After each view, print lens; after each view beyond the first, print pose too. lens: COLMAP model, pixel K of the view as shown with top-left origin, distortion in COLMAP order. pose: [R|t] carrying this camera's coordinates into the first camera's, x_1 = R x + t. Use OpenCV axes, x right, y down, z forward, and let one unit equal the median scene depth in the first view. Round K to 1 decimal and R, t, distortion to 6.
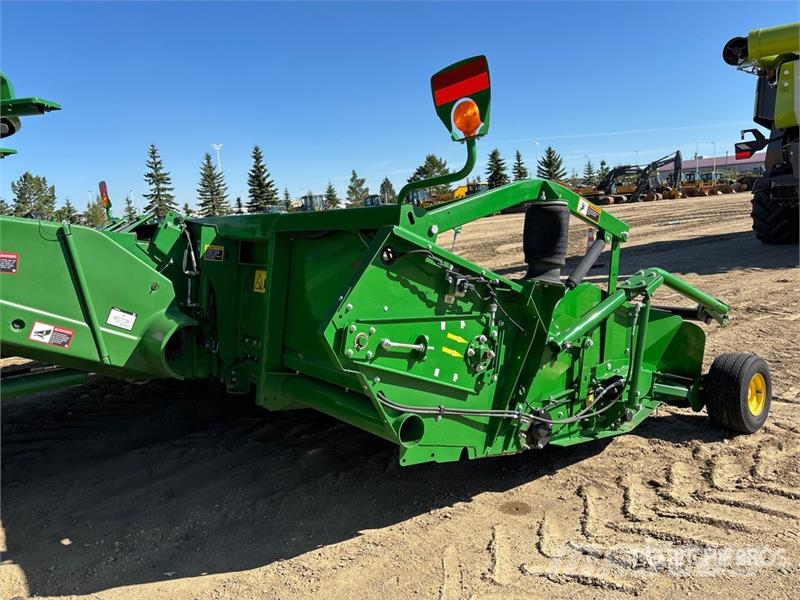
lens RADIAL K [[590.0, 0, 383.0], [0, 590.0, 295.5], [0, 0, 1]] dist [0.010310, -0.001260]
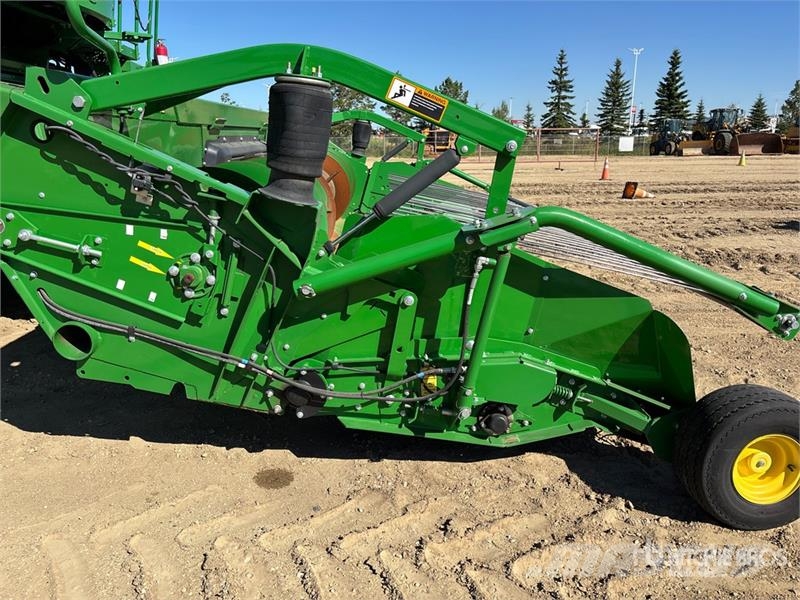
lens RADIAL K [[585.6, 0, 400.0], [0, 585.6, 300.0], [0, 0, 1]] dist [0.027217, -0.001871]
pose [[0.818442, 0.219402, -0.531051, 0.723751], [-0.136539, 0.972017, 0.191155, -0.051296], [0.558130, -0.083940, 0.825497, 0.447285]]
